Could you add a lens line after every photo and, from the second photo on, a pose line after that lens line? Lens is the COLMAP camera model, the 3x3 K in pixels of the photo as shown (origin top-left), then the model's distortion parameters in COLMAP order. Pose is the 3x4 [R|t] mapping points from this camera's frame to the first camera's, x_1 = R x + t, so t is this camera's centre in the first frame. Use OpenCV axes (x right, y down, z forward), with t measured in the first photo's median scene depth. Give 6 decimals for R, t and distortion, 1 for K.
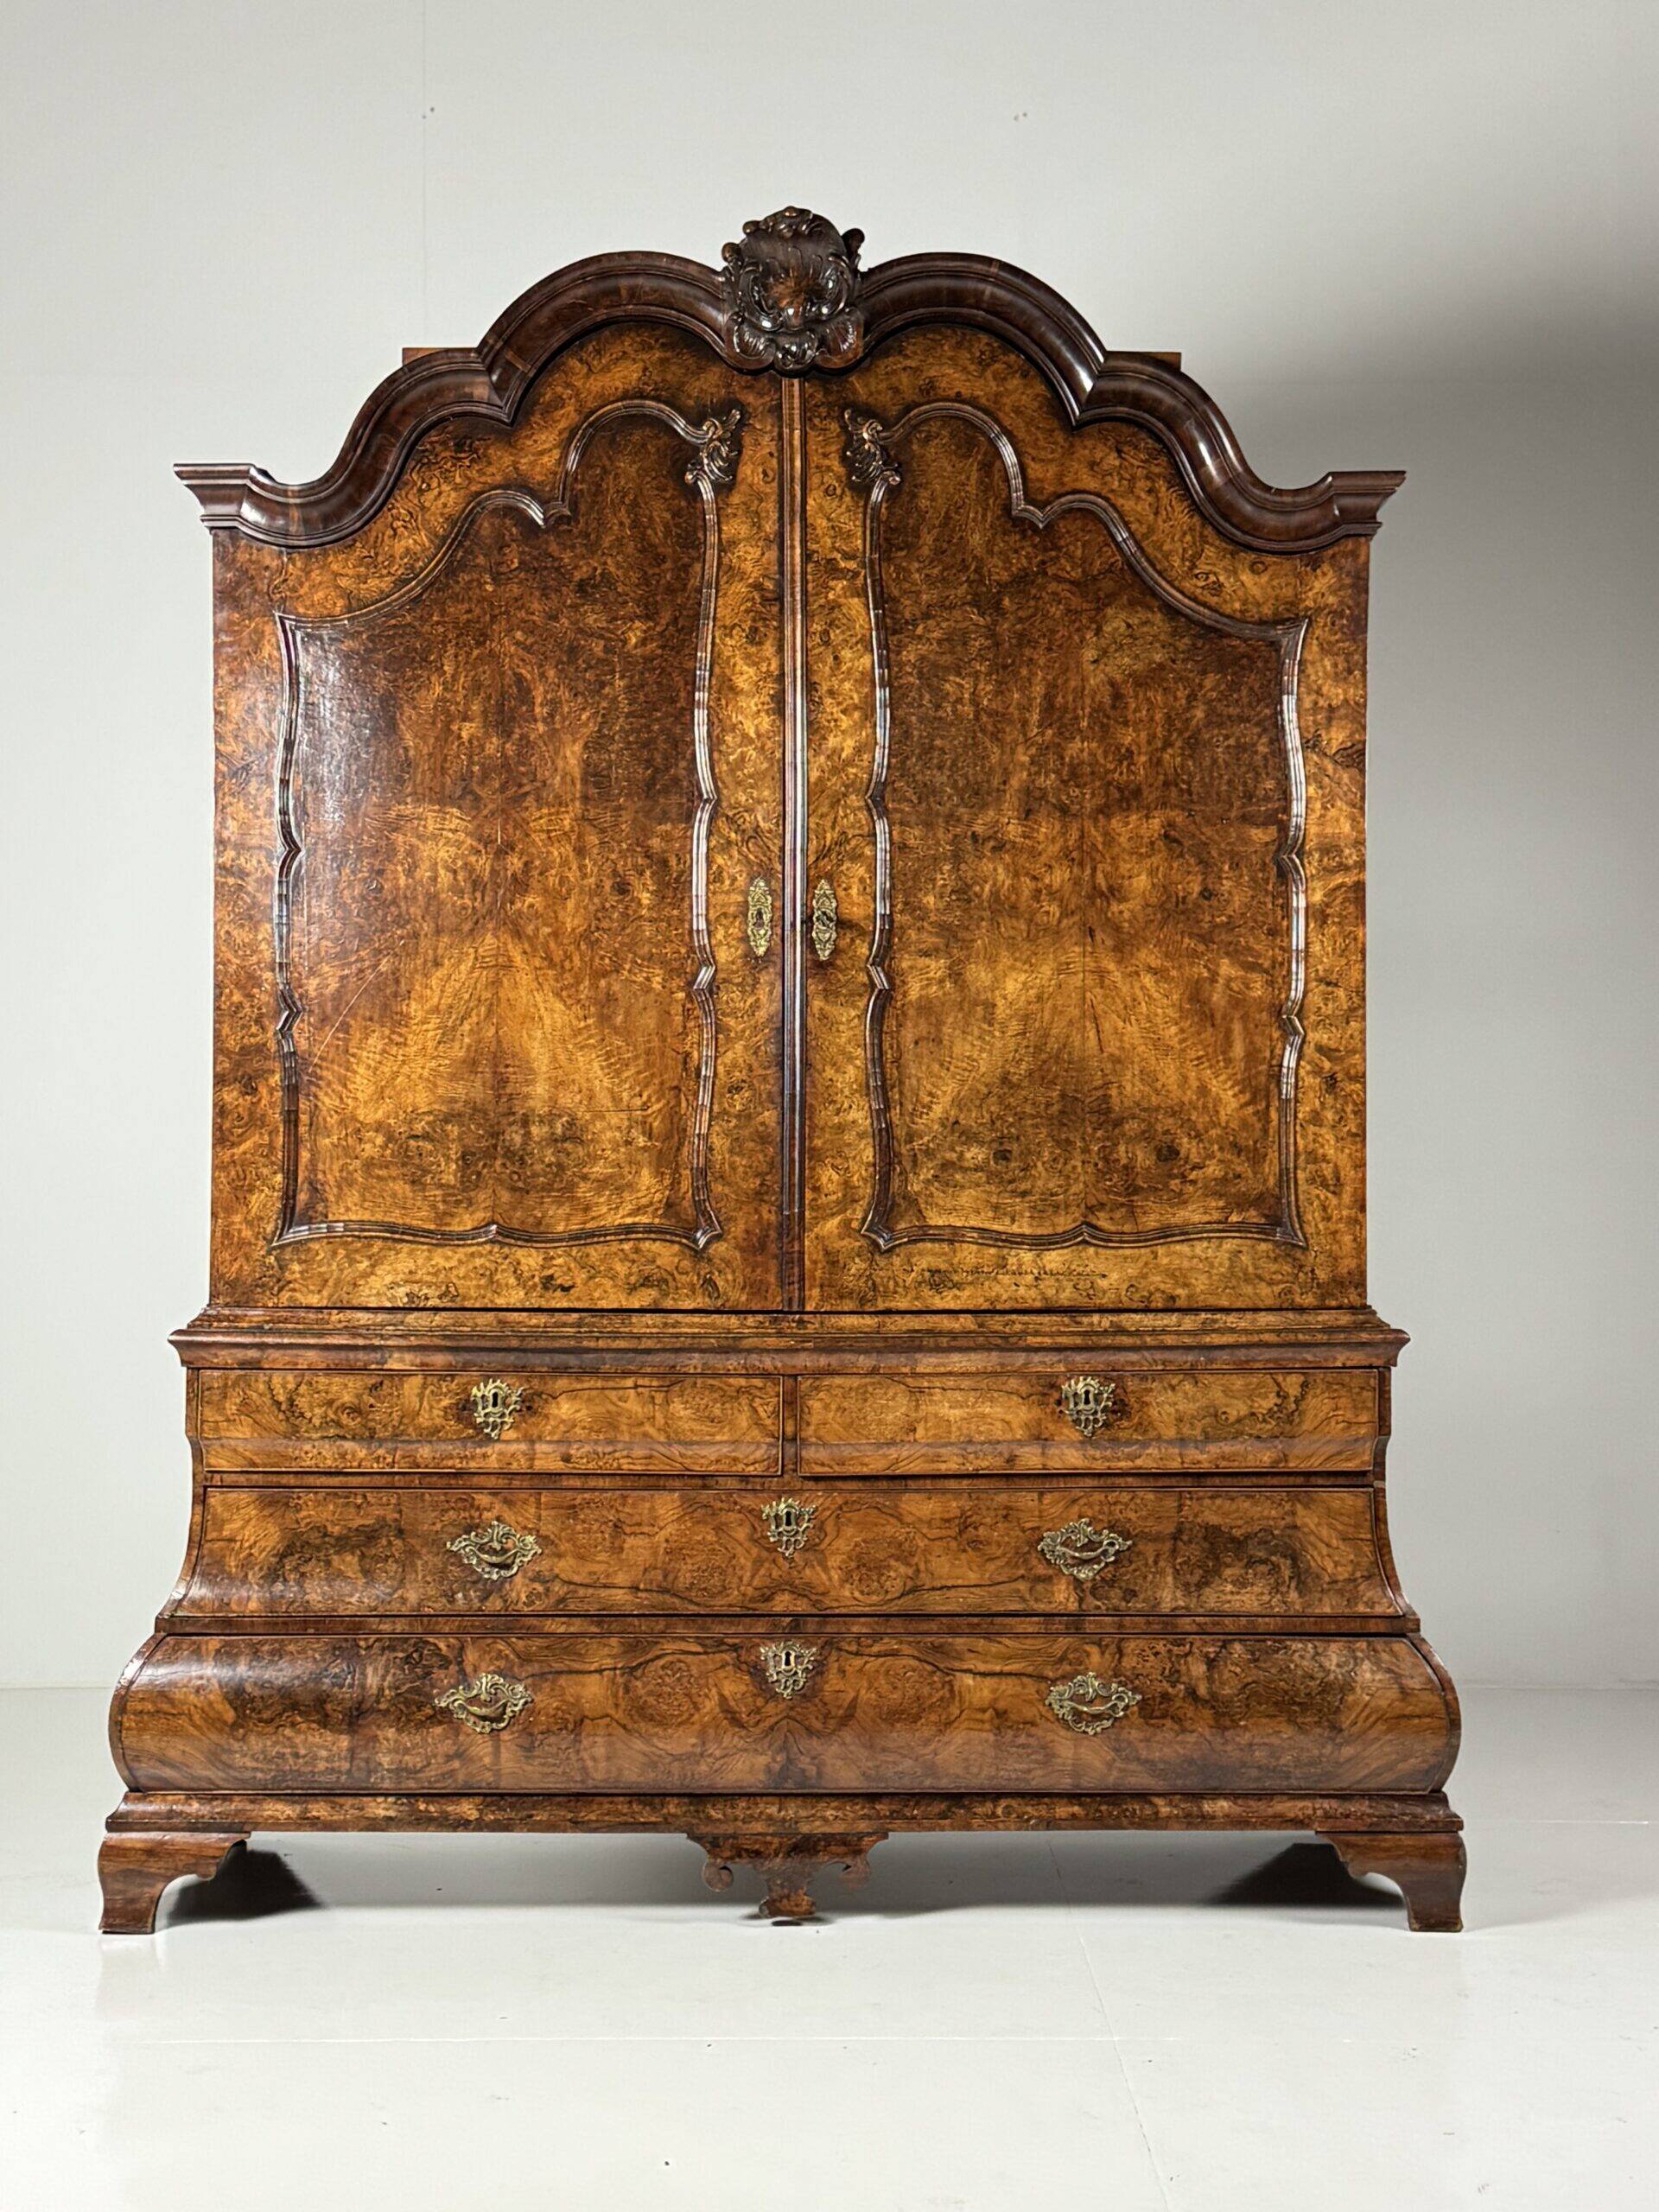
lens RADIAL K [[3022.3, 0, 854.6], [0, 3022.3, 1114.1], [0, 0, 1]] dist [0.138580, -0.027436]
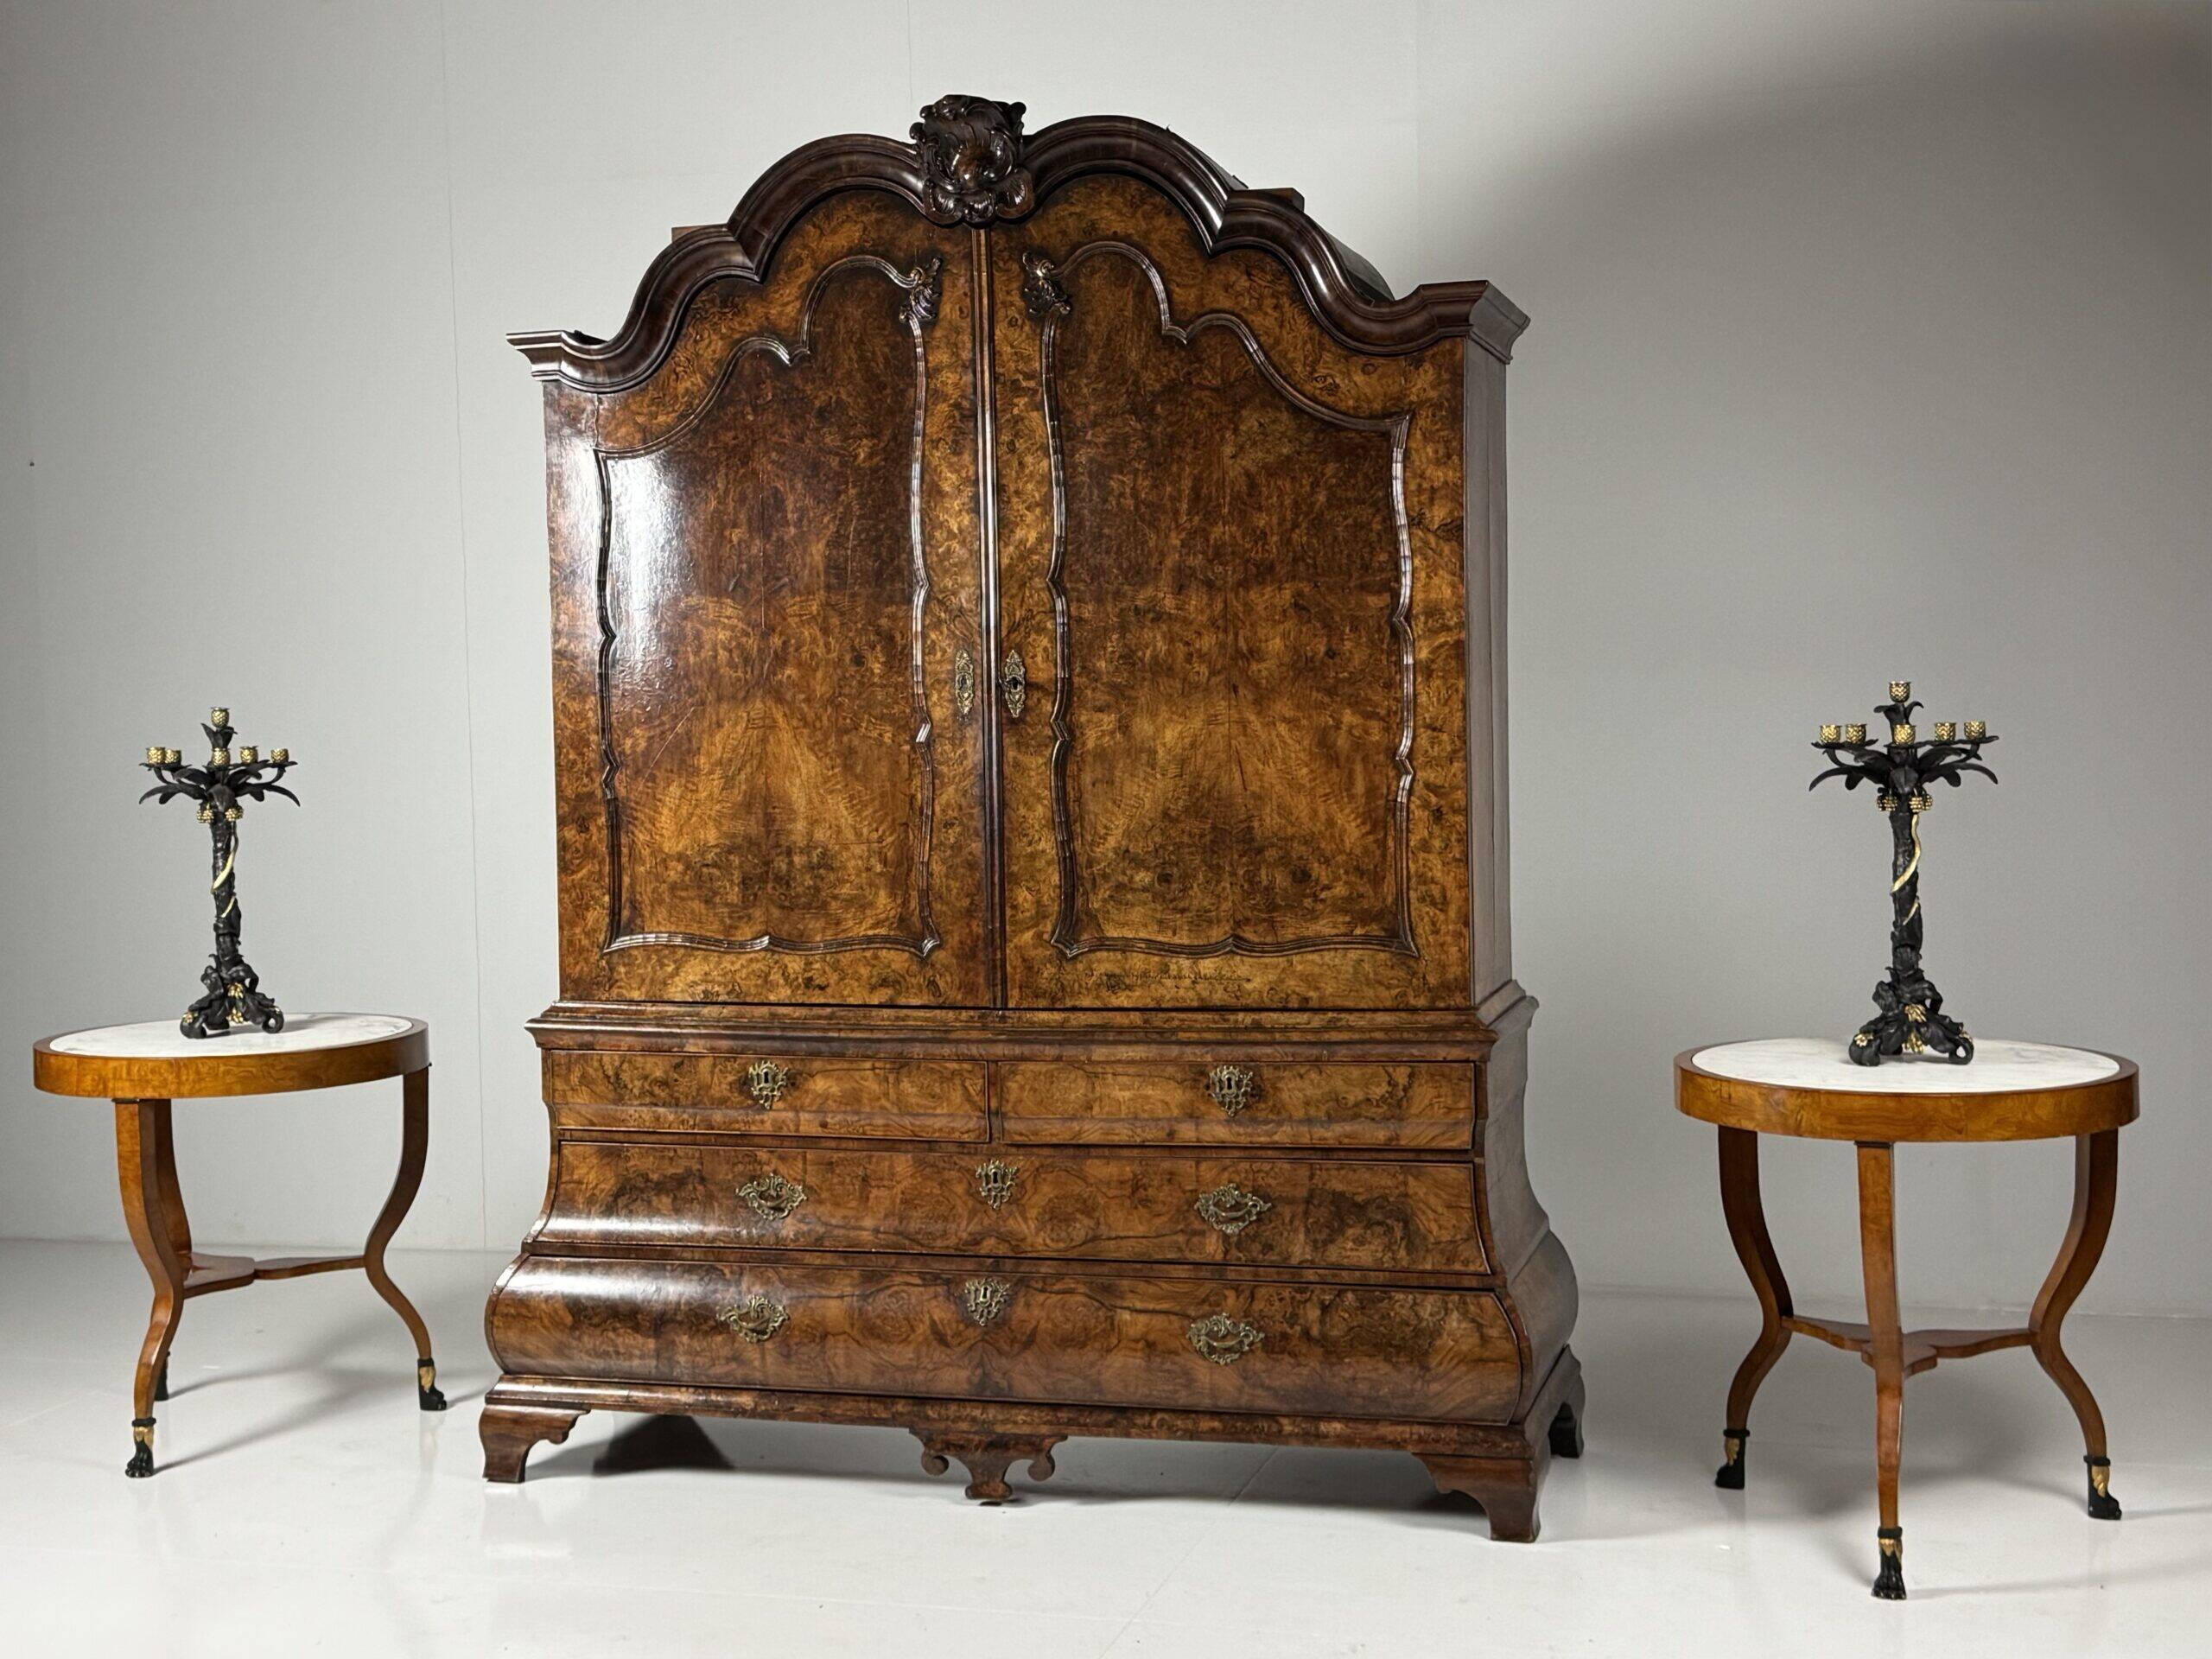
lens RADIAL K [[2973.1, 0, 1098.7], [0, 2973.1, 832.4], [0, 0, 1]] dist [0.148934, -0.201398]
pose [[0.958820, -0.006722, -0.283936, 0.357001], [0.026660, 0.997436, 0.066414, -0.082964], [0.282761, -0.071249, 0.956540, -0.124198]]
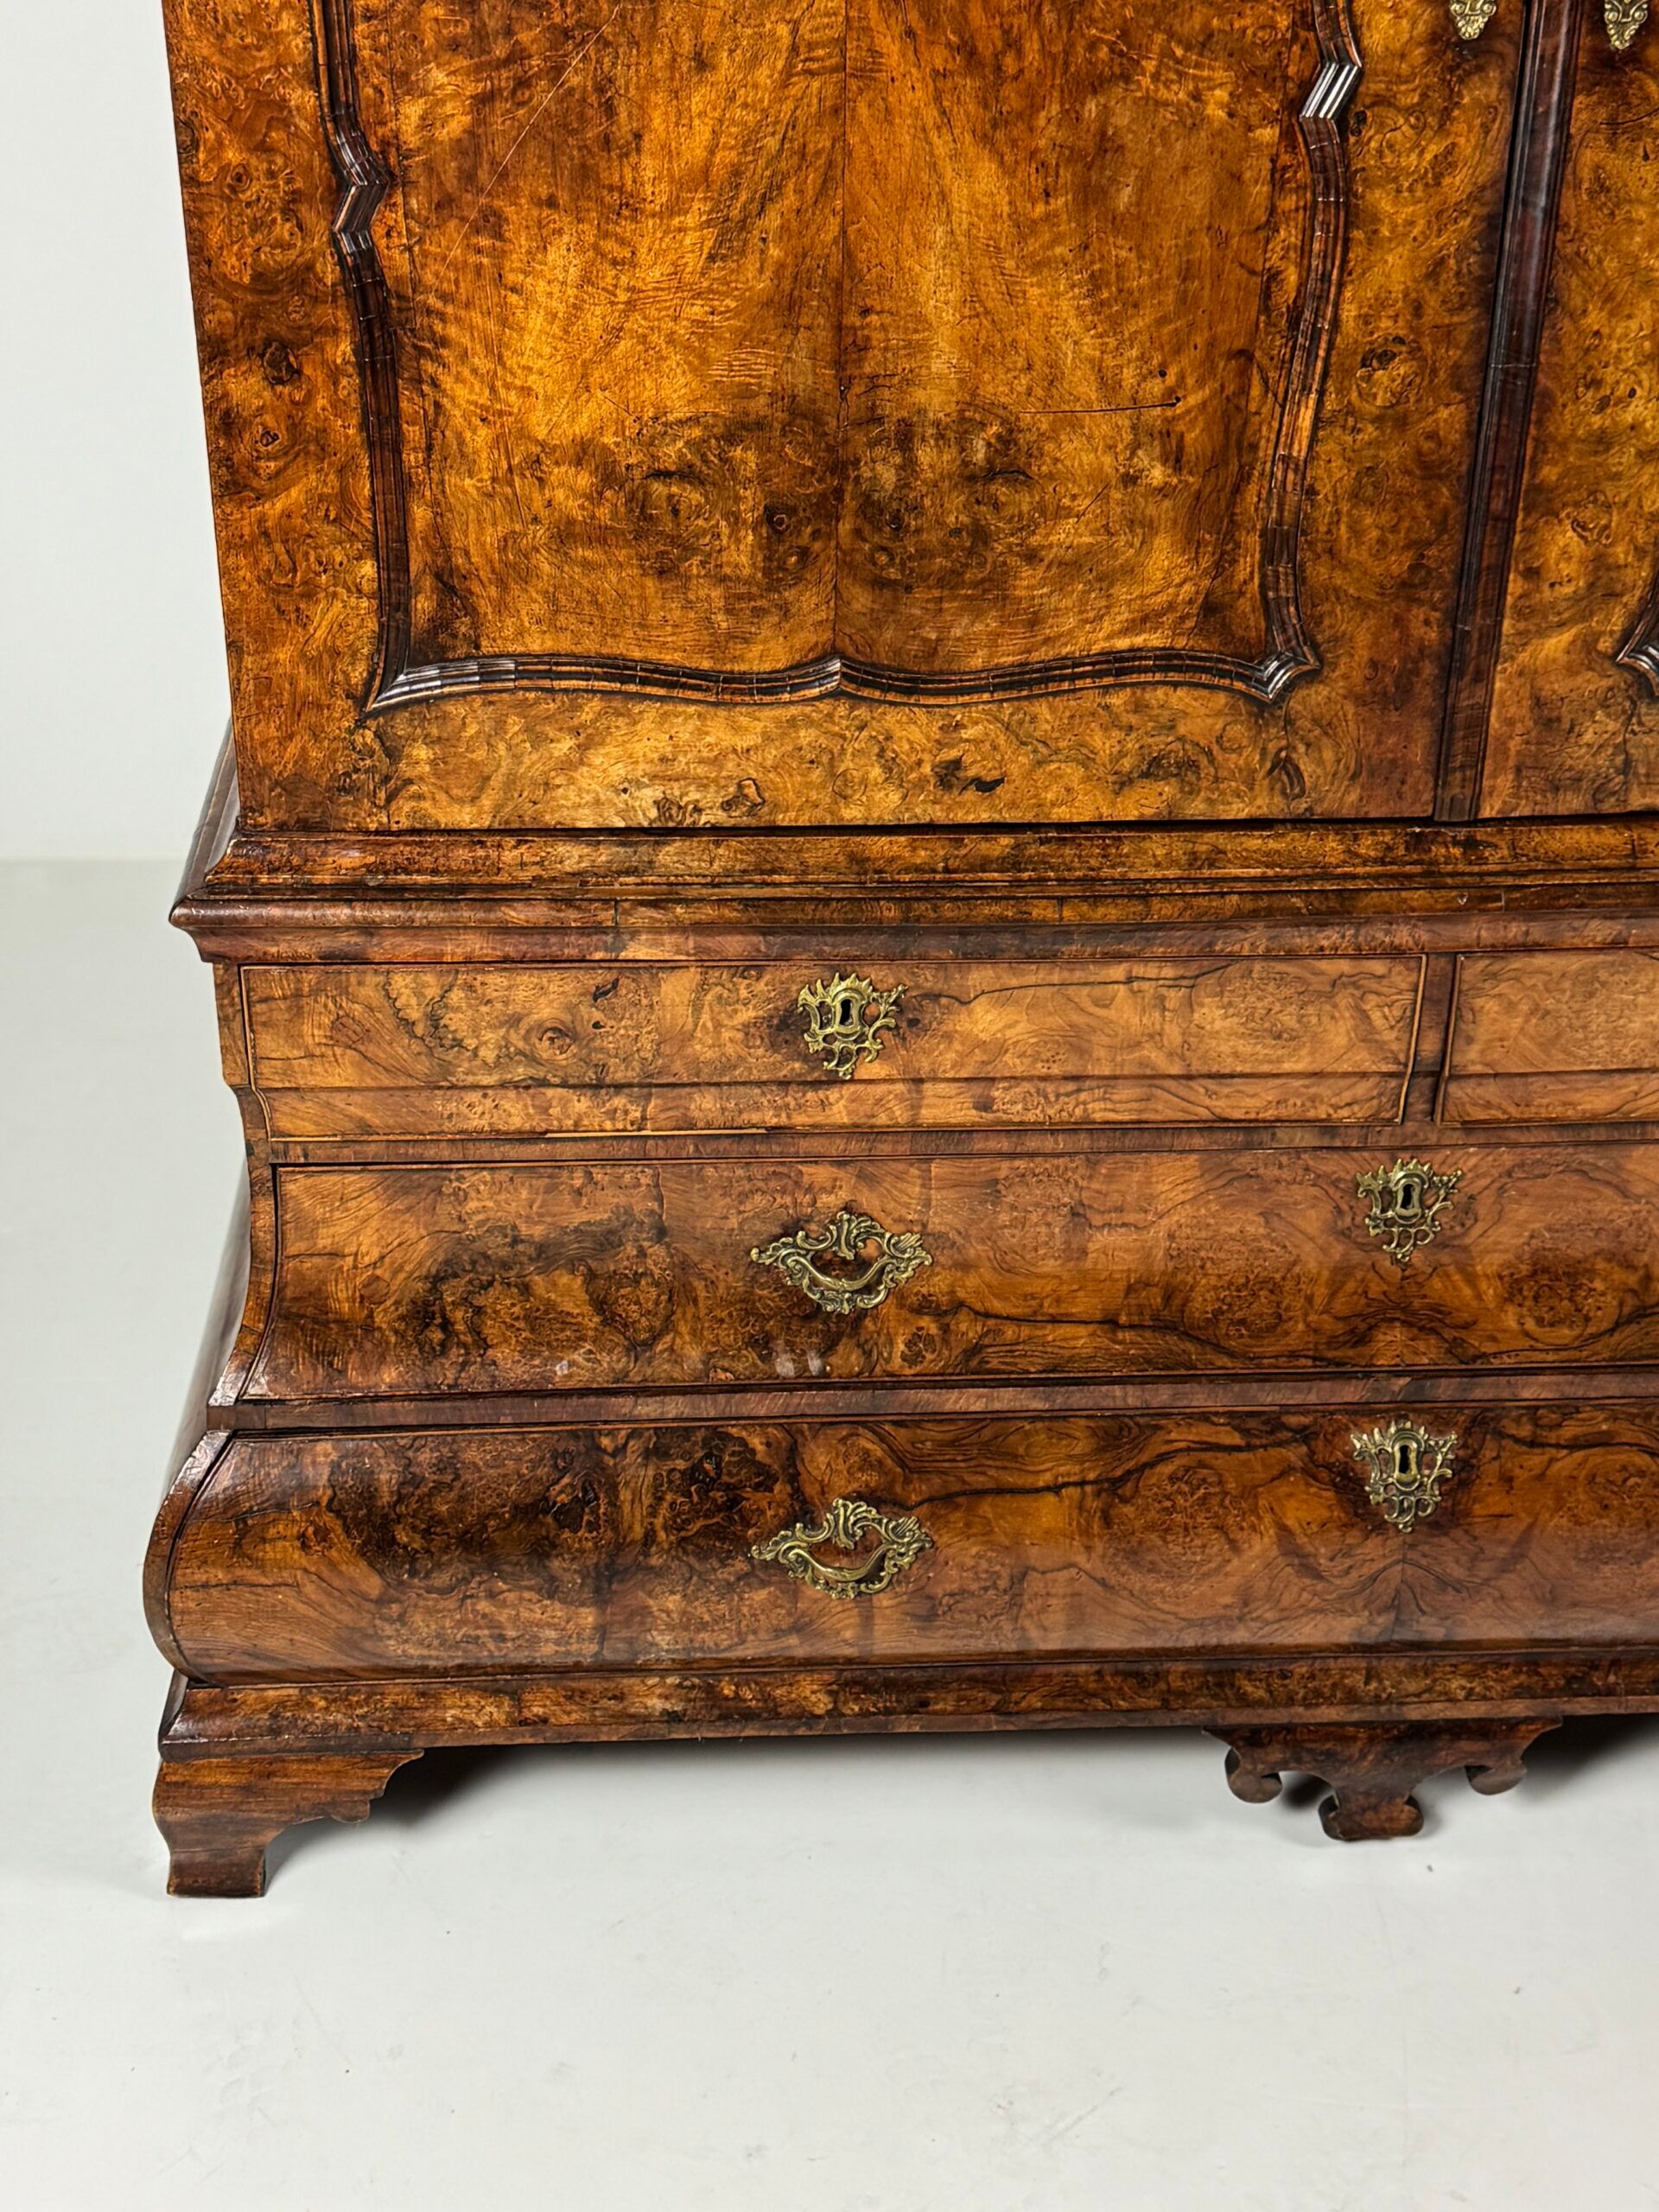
lens RADIAL K [[3020.9, 0, 837.3], [0, 3020.9, 1105.3], [0, 0, 1]] dist [0.191171, -0.431424]
pose [[0.998947, -0.017754, 0.042308, -0.139848], [-0.005928, 0.864435, 0.502710, -0.139045], [-0.045498, -0.502432, 0.863419, 0.561241]]
